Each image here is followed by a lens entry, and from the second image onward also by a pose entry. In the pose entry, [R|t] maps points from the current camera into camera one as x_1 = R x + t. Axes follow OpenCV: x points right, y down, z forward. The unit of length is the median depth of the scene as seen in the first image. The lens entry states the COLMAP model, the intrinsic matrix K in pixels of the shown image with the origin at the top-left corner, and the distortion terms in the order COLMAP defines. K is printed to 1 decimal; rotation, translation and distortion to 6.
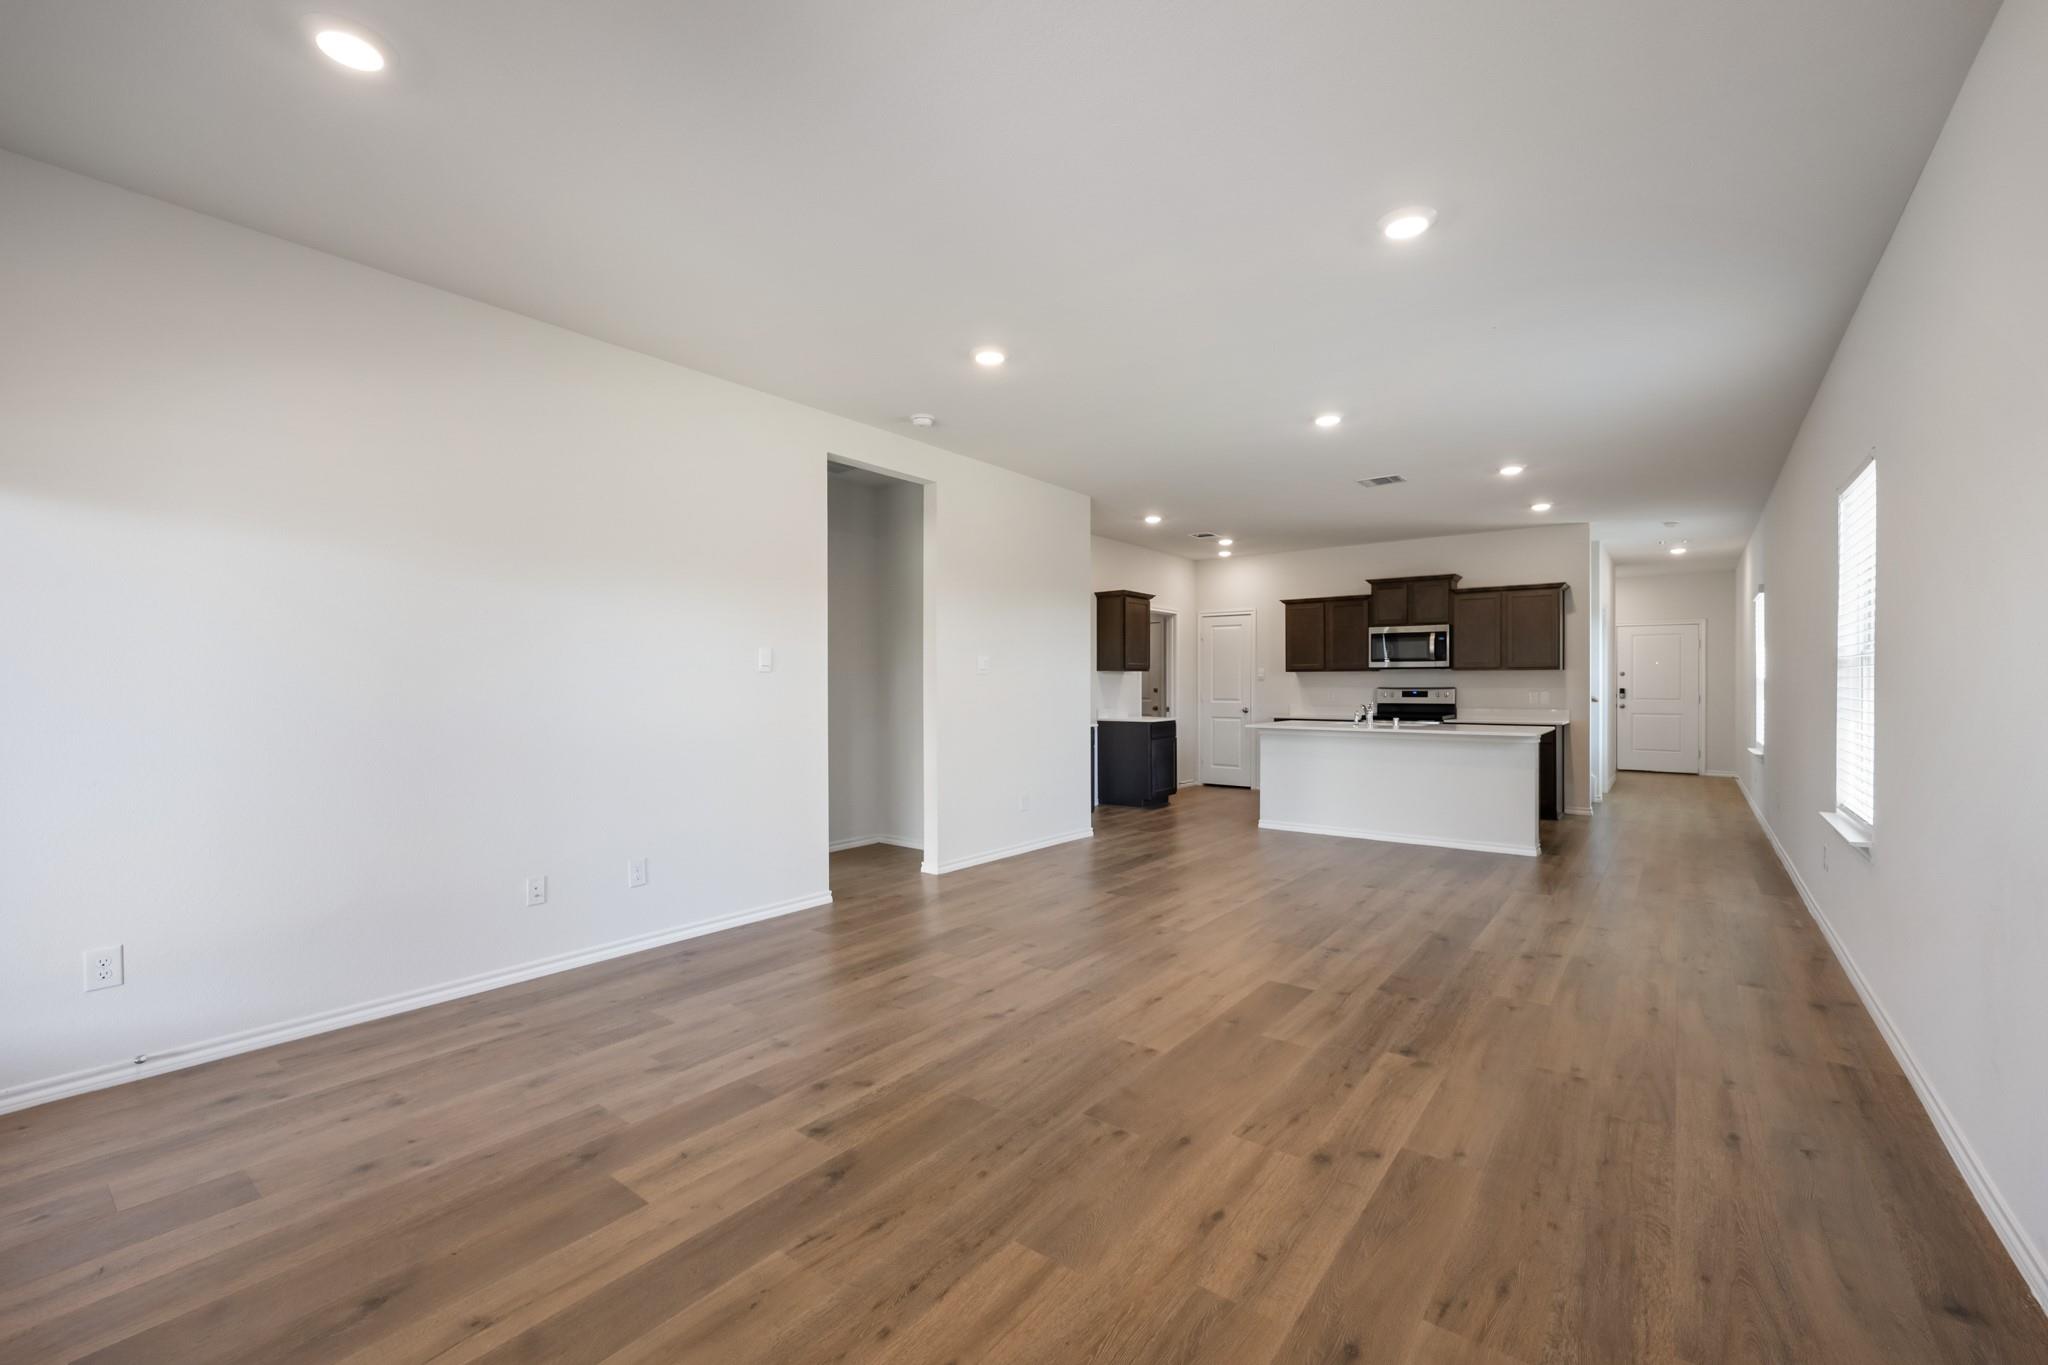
lens RADIAL K [[841.4, 0, 1024.0], [0, 841.4, 682.5], [0, 0, 1]] dist [0.011174, 0.000011]
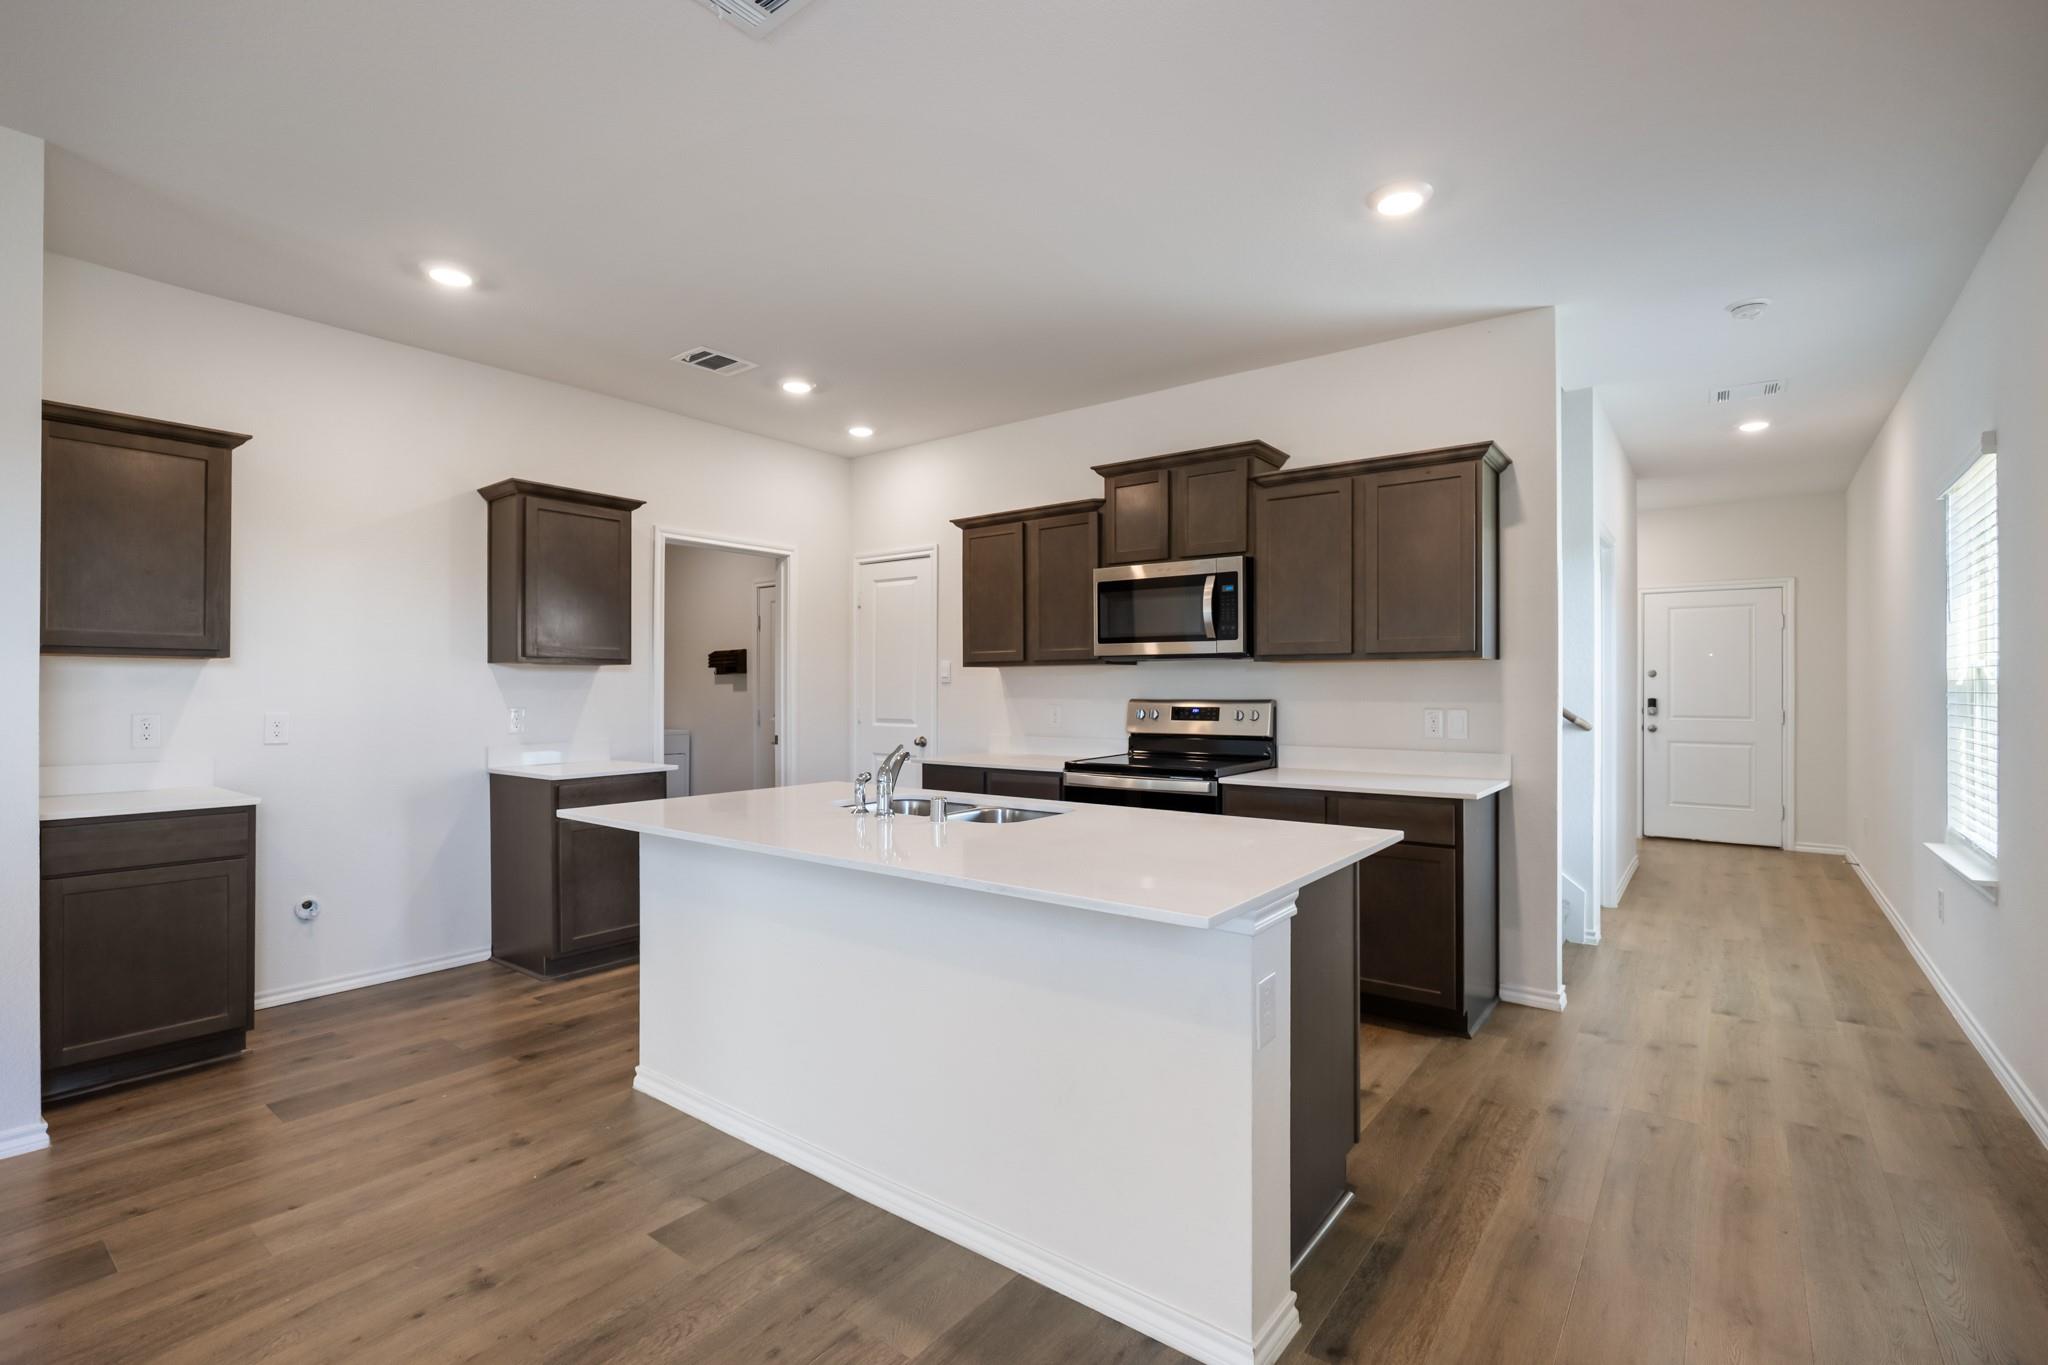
lens RADIAL K [[915.6, 0, 1024.0], [0, 915.6, 682.5], [0, 0, 1]] dist [-0.001251, -0.000009]
pose [[0.999998, 0.000739, 0.002078, 0.378301], [-0.000728, 0.999985, -0.005461, -0.000709], [-0.002082, 0.005459, 0.999983, 0.512763]]
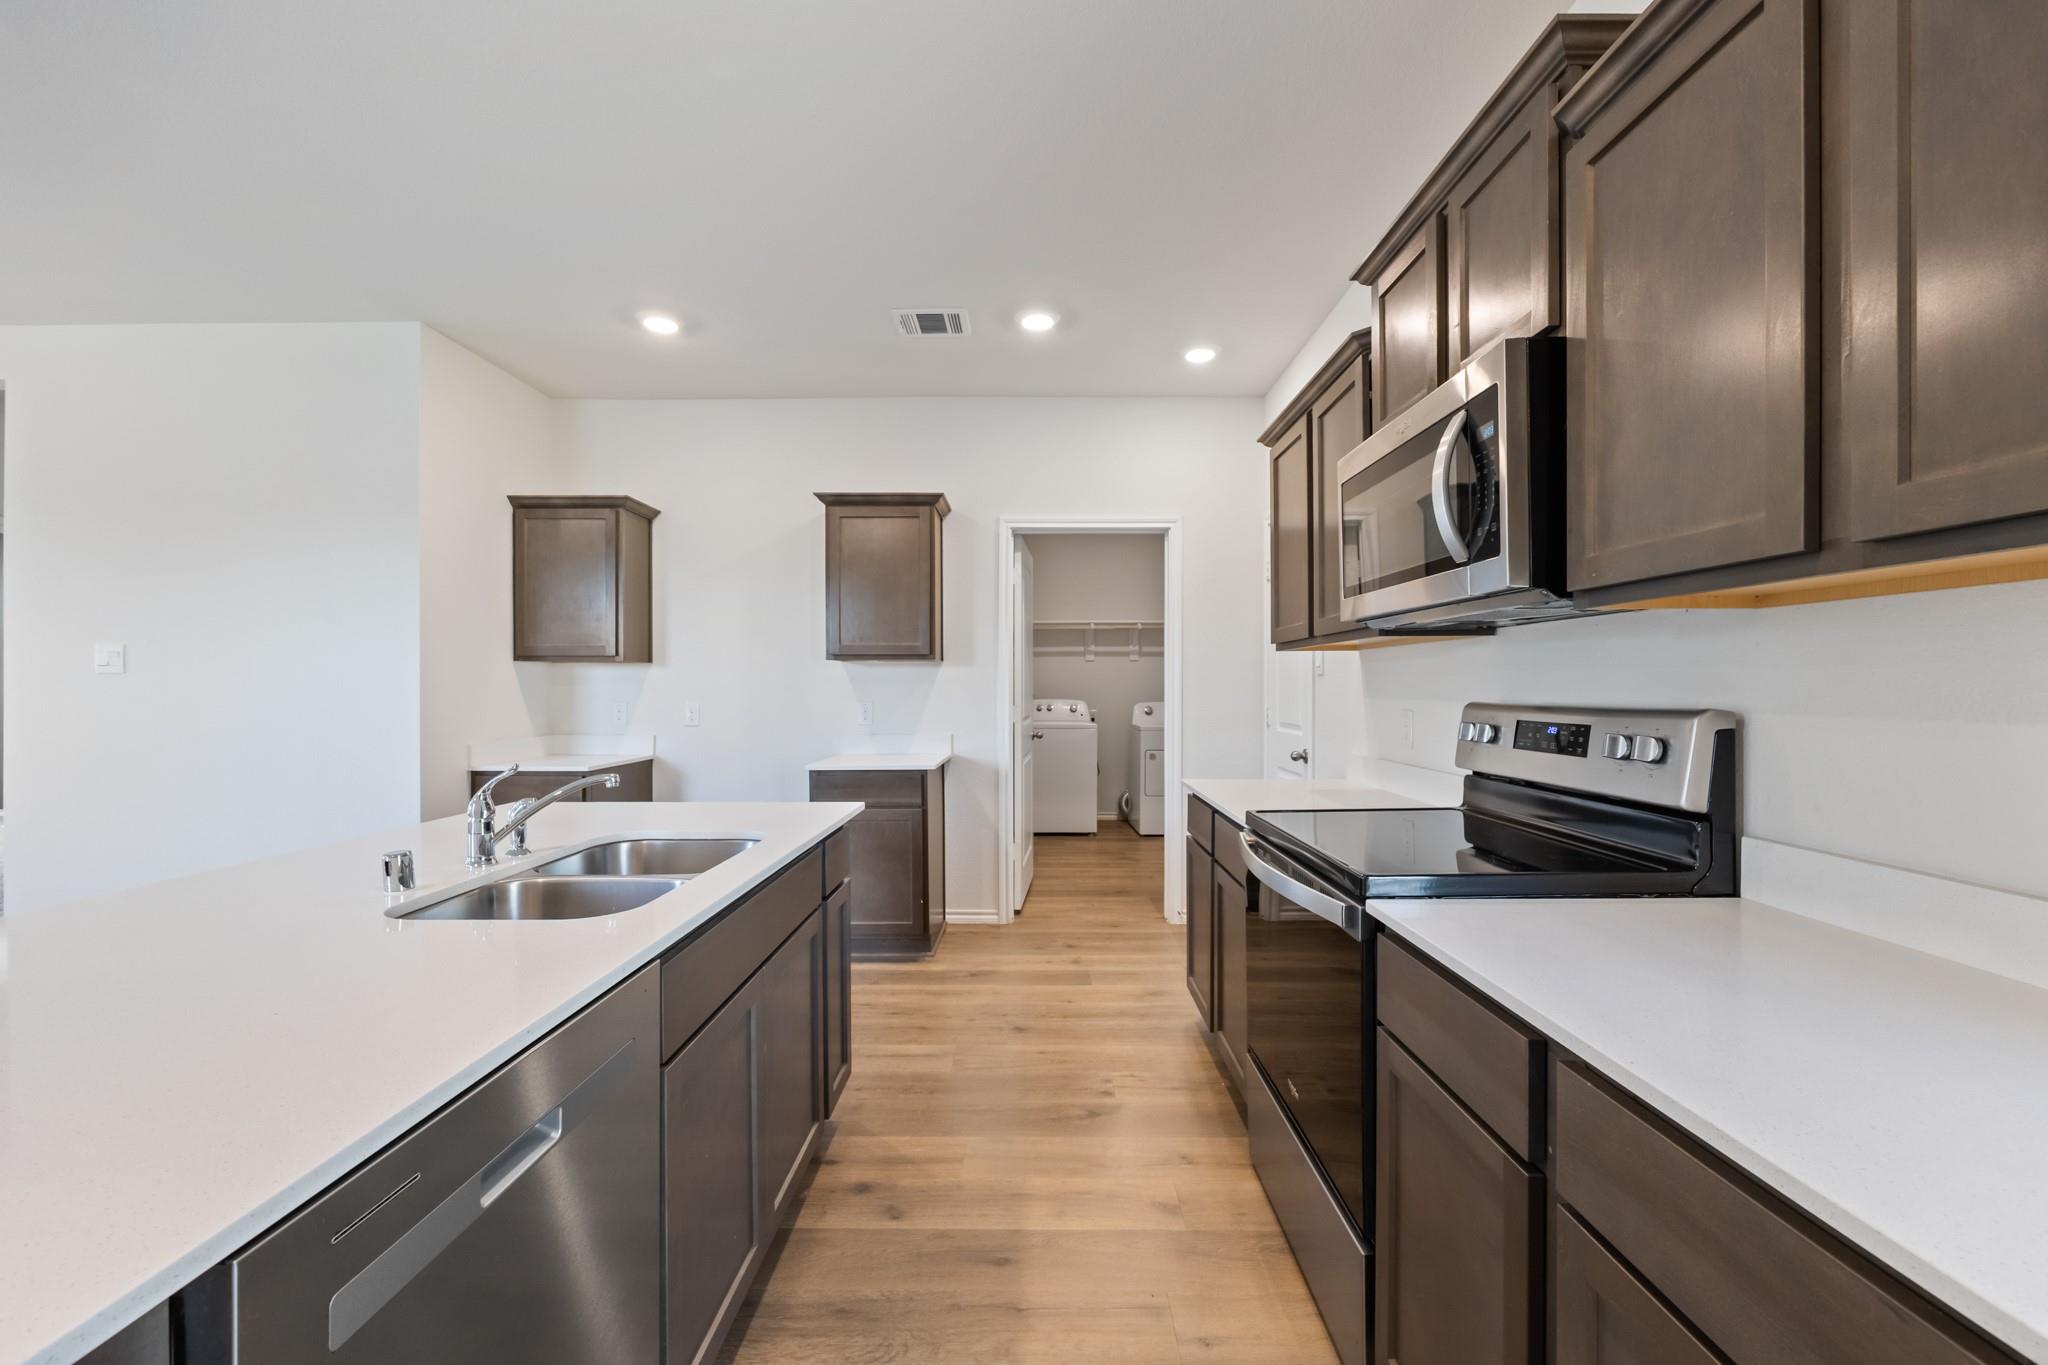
lens RADIAL K [[806.5, 0, 1030.7], [0, 806.5, 692.7], [0, 0, 1]] dist [0.001245, 0.000055]
pose [[0.611453, 0.006462, -0.791255, 0.555451], [0.002259, 0.999948, 0.009912, 0.000660], [0.791278, -0.007848, 0.611406, 0.801770]]
